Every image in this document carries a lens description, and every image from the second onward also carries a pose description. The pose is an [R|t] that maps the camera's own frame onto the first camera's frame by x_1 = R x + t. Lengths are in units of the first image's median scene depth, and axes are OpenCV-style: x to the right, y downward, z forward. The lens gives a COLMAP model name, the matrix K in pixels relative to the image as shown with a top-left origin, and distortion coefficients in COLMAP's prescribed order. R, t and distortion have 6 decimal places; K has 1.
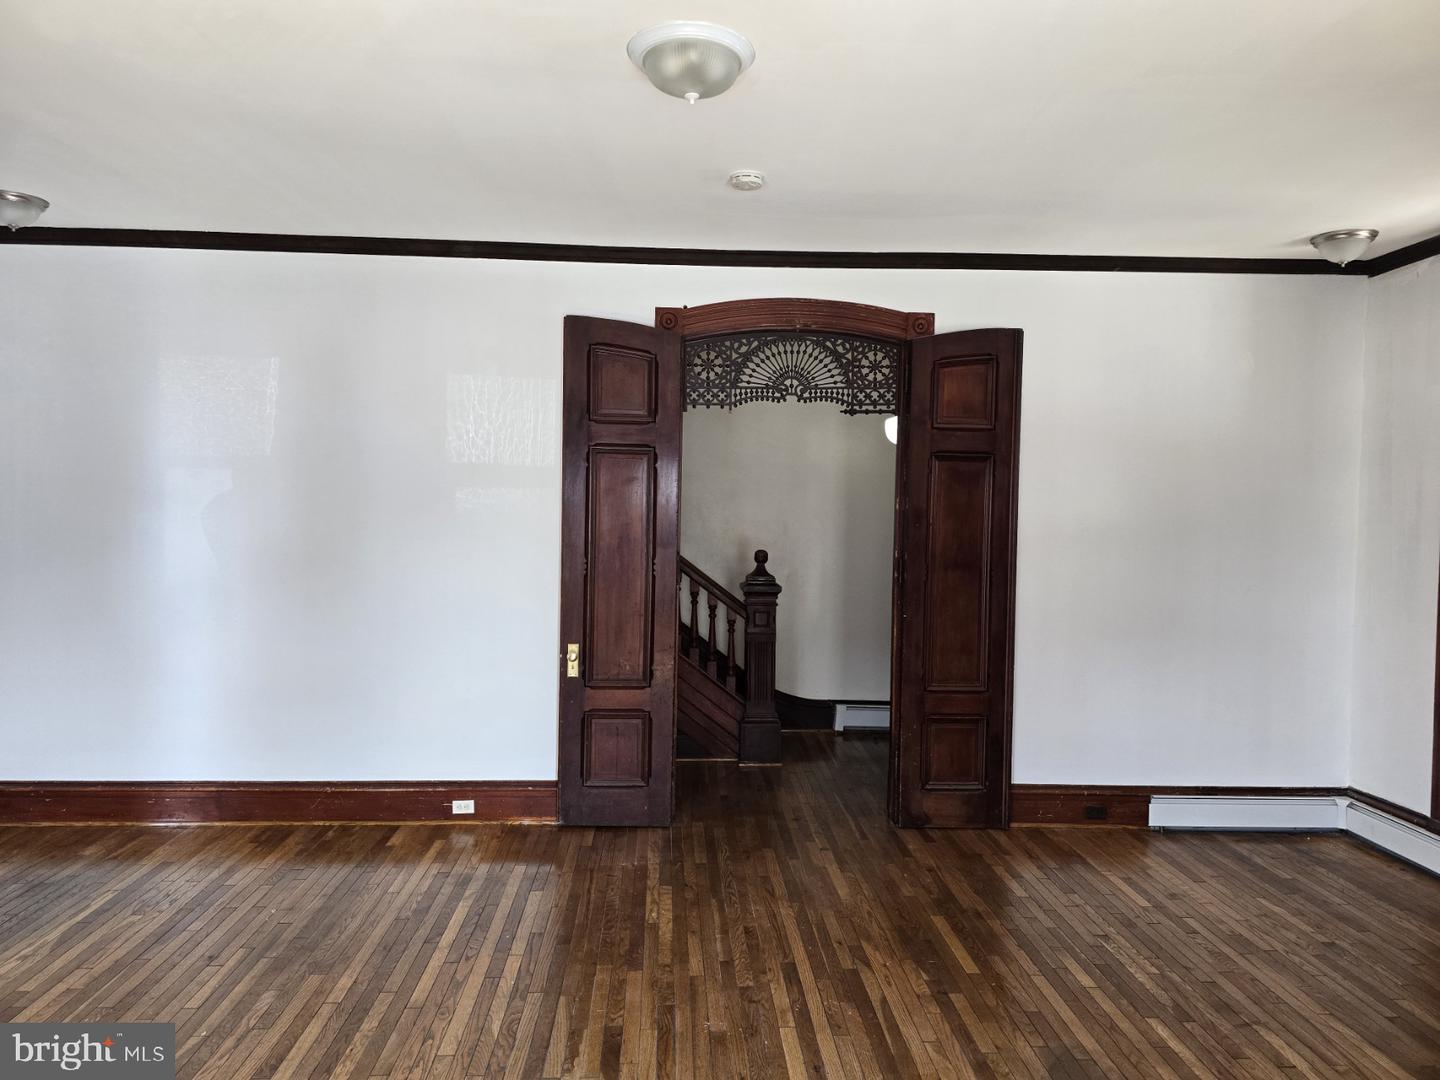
lens RADIAL K [[964.0, 0, 714.3], [0, 964.0, 541.1], [0, 0, 1]] dist [0.069043, -0.060797]
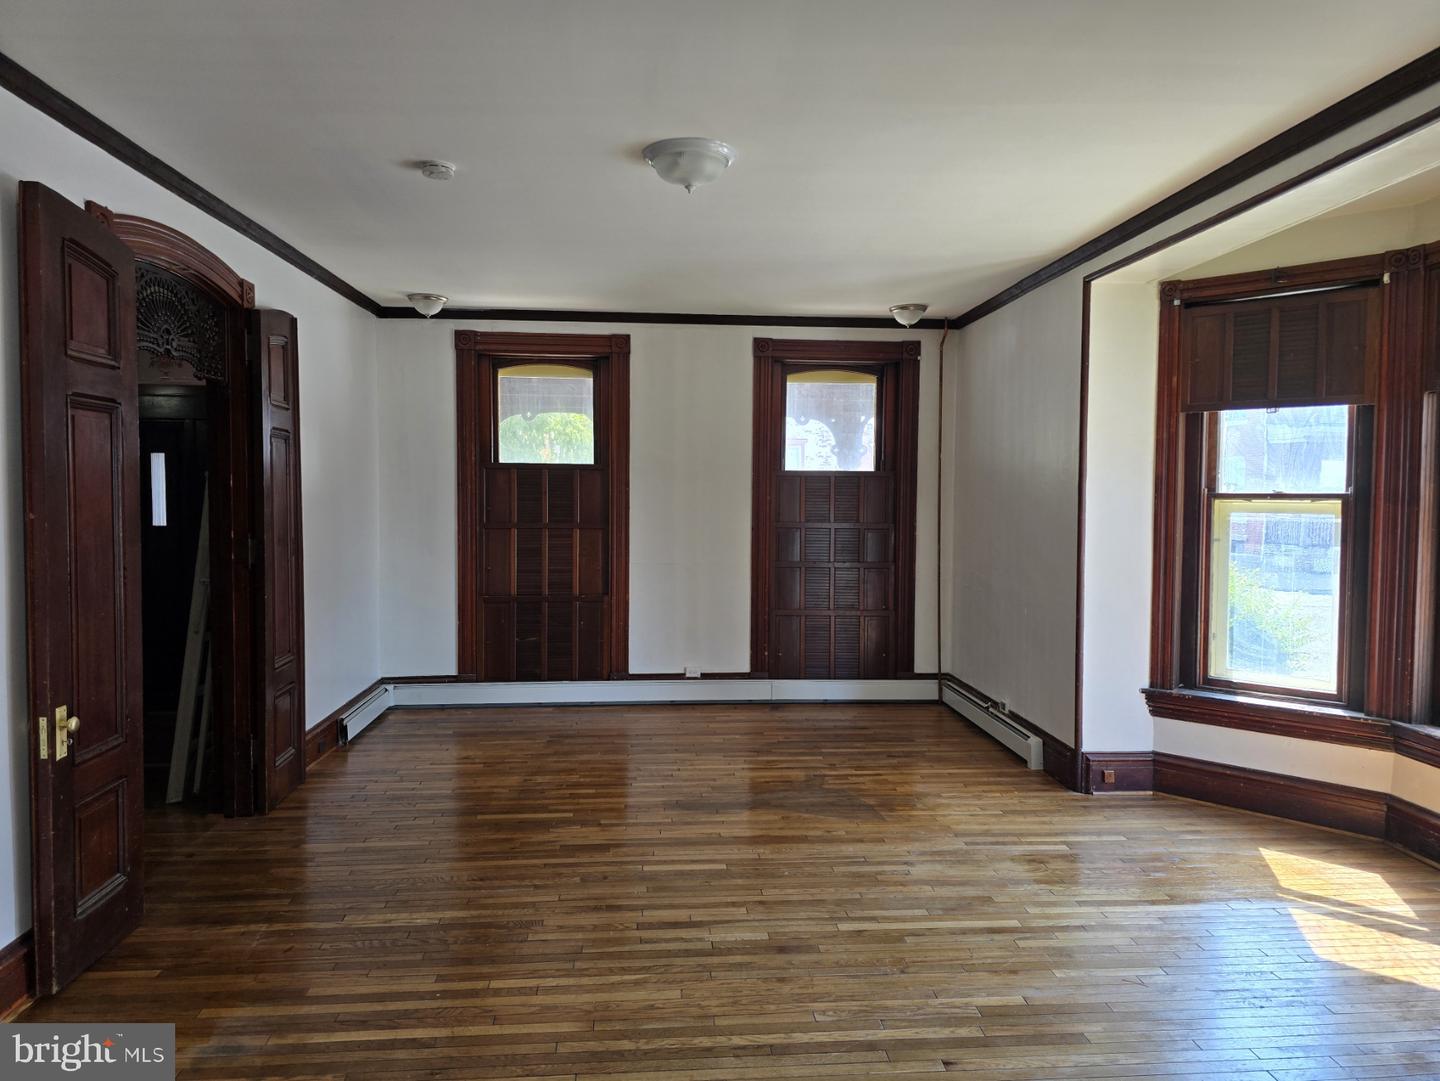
lens RADIAL K [[964.0, 0, 714.9], [0, 964.0, 535.1], [0, 0, 1]] dist [0.069043, -0.060797]
pose [[-0.036572, -0.064192, 0.997267, -1.145159], [0.025025, 0.997563, 0.065129, -0.052907], [-0.999018, 0.027339, -0.034877, 0.842583]]
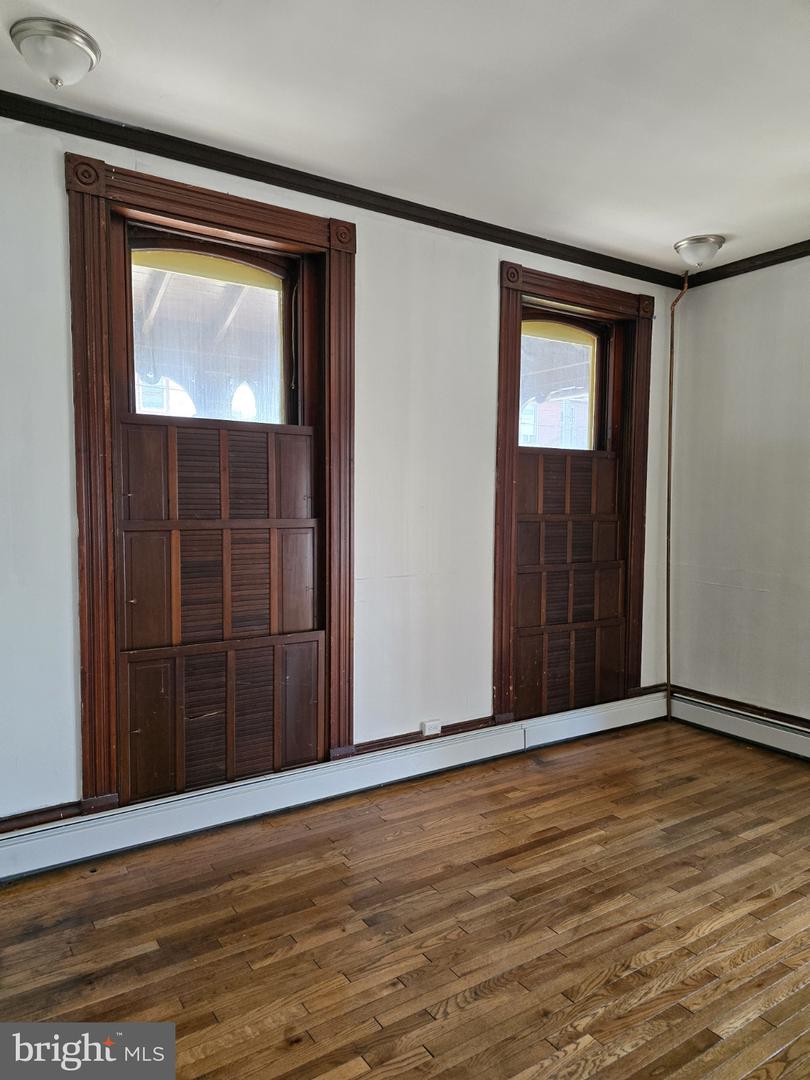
lens RADIAL K [[723.0, 0, 389.2], [0, 723.0, 543.4], [0, 0, 1]] dist [0.069043, -0.060797]
pose [[-0.501960, -0.070880, 0.861982, 0.059901], [0.014722, 0.995792, 0.090456, -0.001917], [-0.864766, 0.058095, -0.498804, 1.441648]]
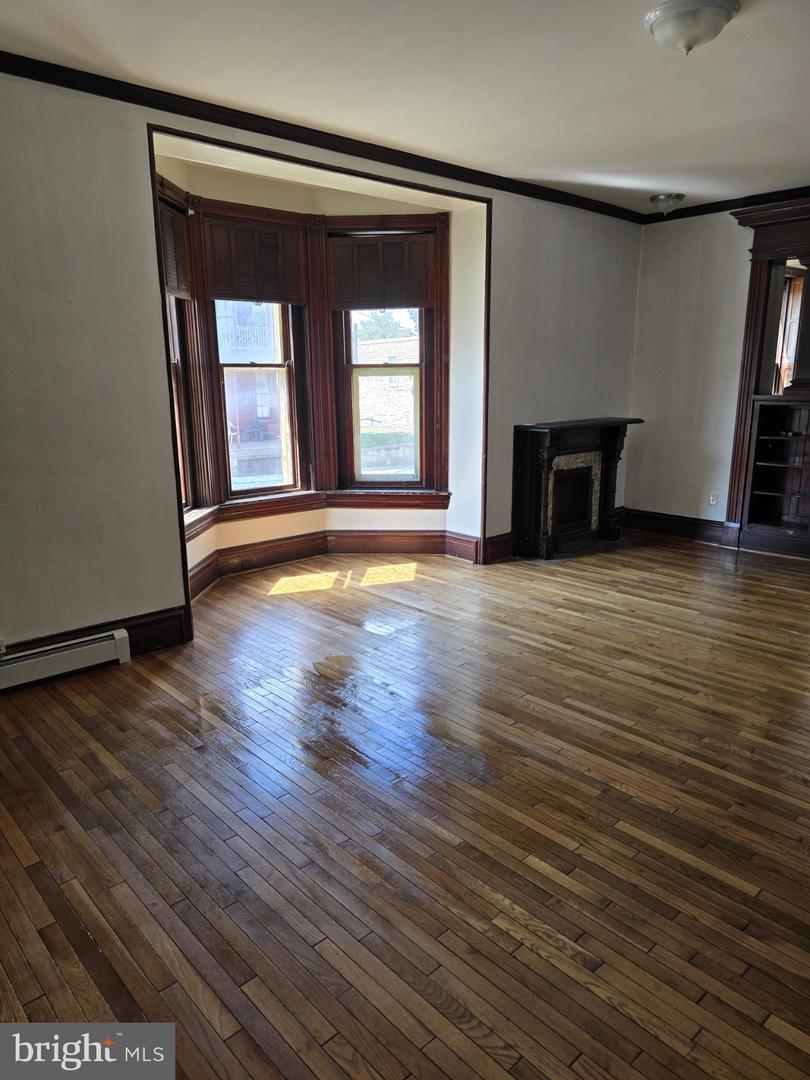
lens RADIAL K [[723.0, 0, 393.6], [0, 723.0, 542.4], [0, 0, 1]] dist [0.069043, -0.060797]
pose [[-0.775066, 0.133429, -0.617632, 0.870671], [-0.021955, 0.971174, 0.237357, -0.003805], [0.631498, 0.197527, -0.749795, 1.374683]]
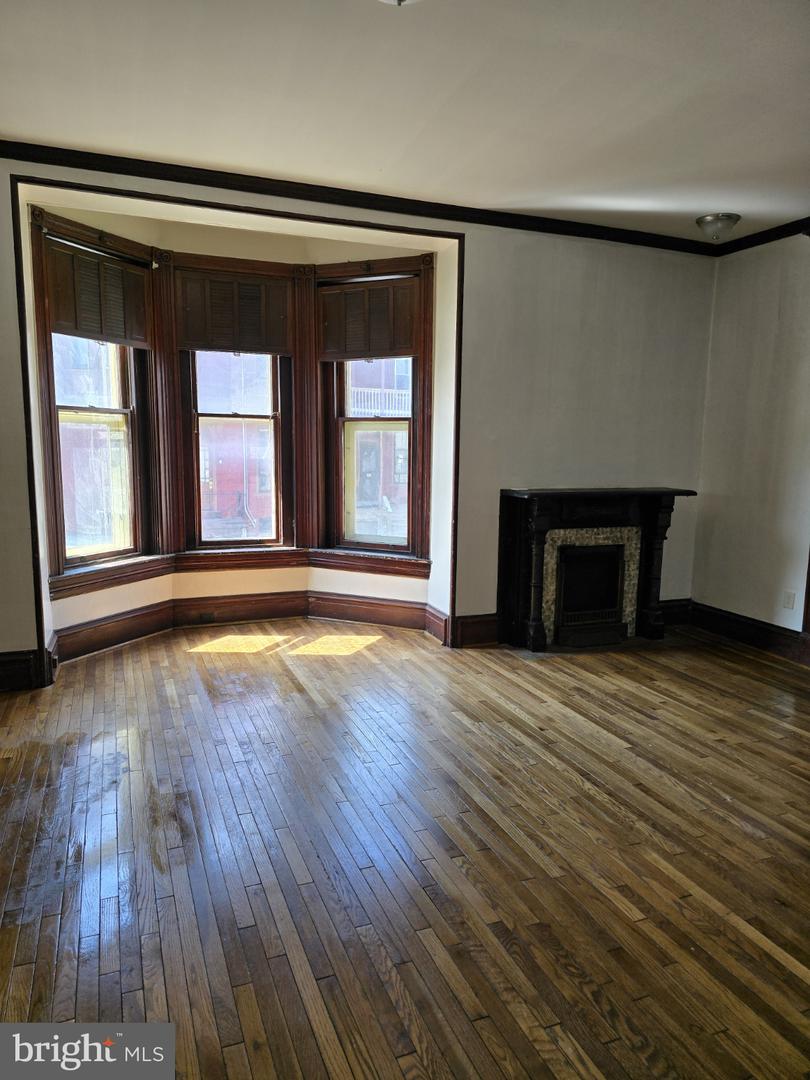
lens RADIAL K [[723.0, 0, 394.2], [0, 723.0, 543.1], [0, 0, 1]] dist [0.069043, -0.060797]
pose [[-0.946664, 0.014054, -0.321917, 0.209731], [-0.040829, 0.985764, 0.163103, 0.006412], [0.319626, 0.167547, -0.932613, 1.534269]]
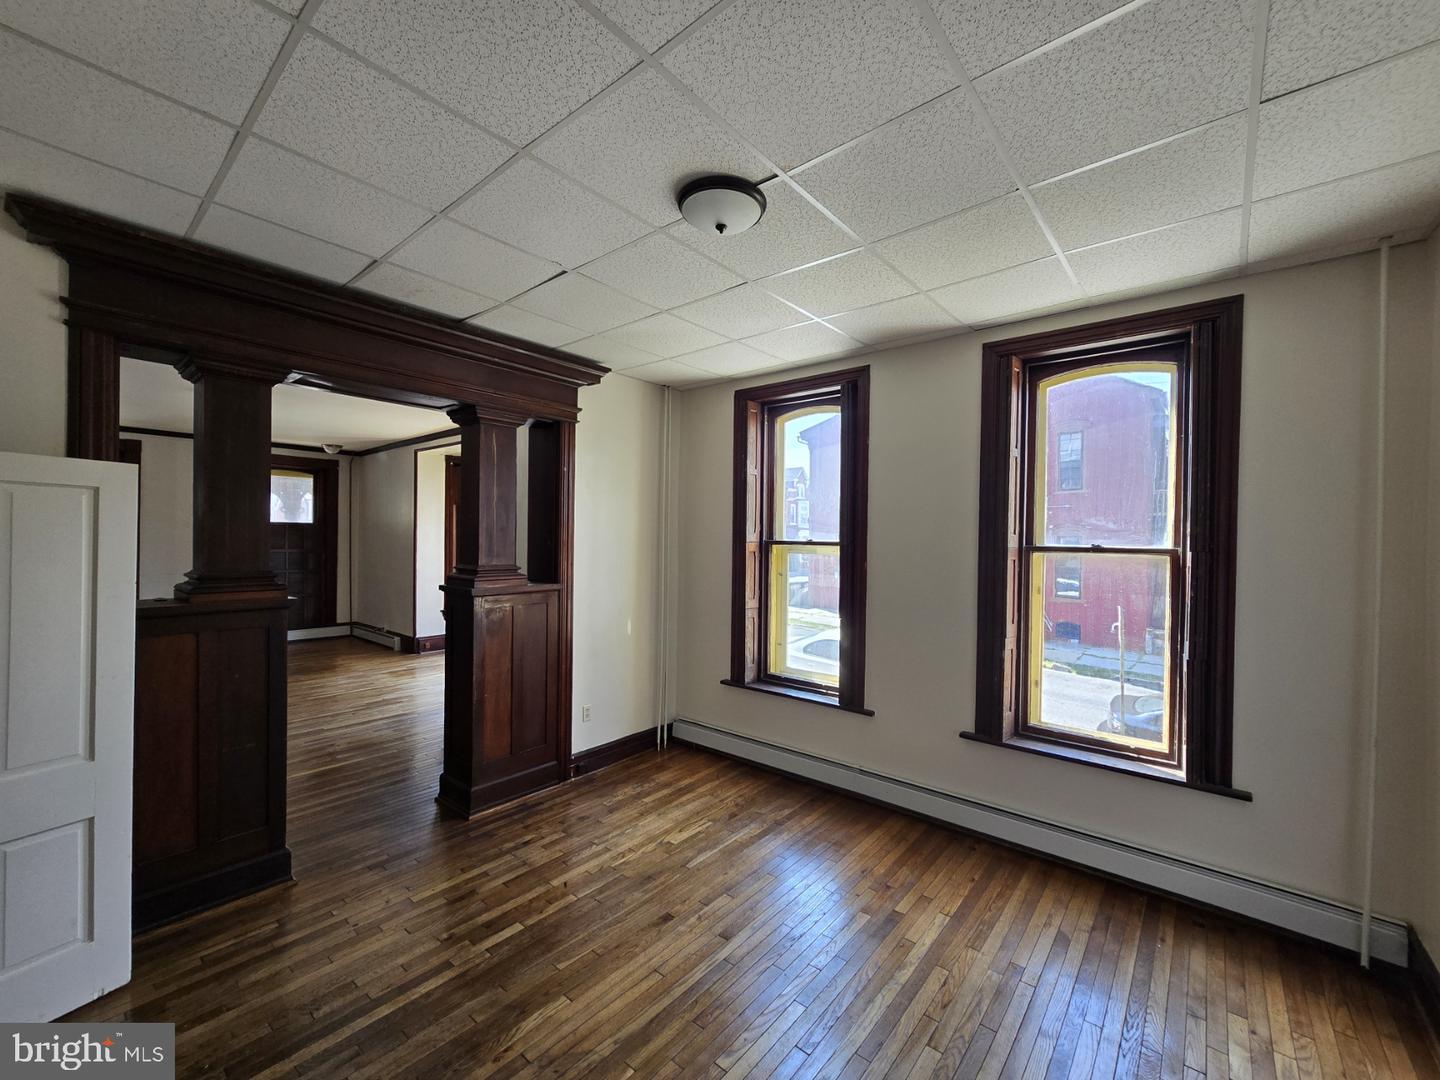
lens RADIAL K [[588.9, 0, 726.8], [0, 588.9, 544.4], [0, 0, 1]] dist [-0.000707, 0.000483]
pose [[-0.740066, -0.032509, 0.671749, -2.133238], [-0.007477, 0.999167, 0.040117, -0.069991], [-0.672493, 0.024666, -0.739692, 1.111996]]
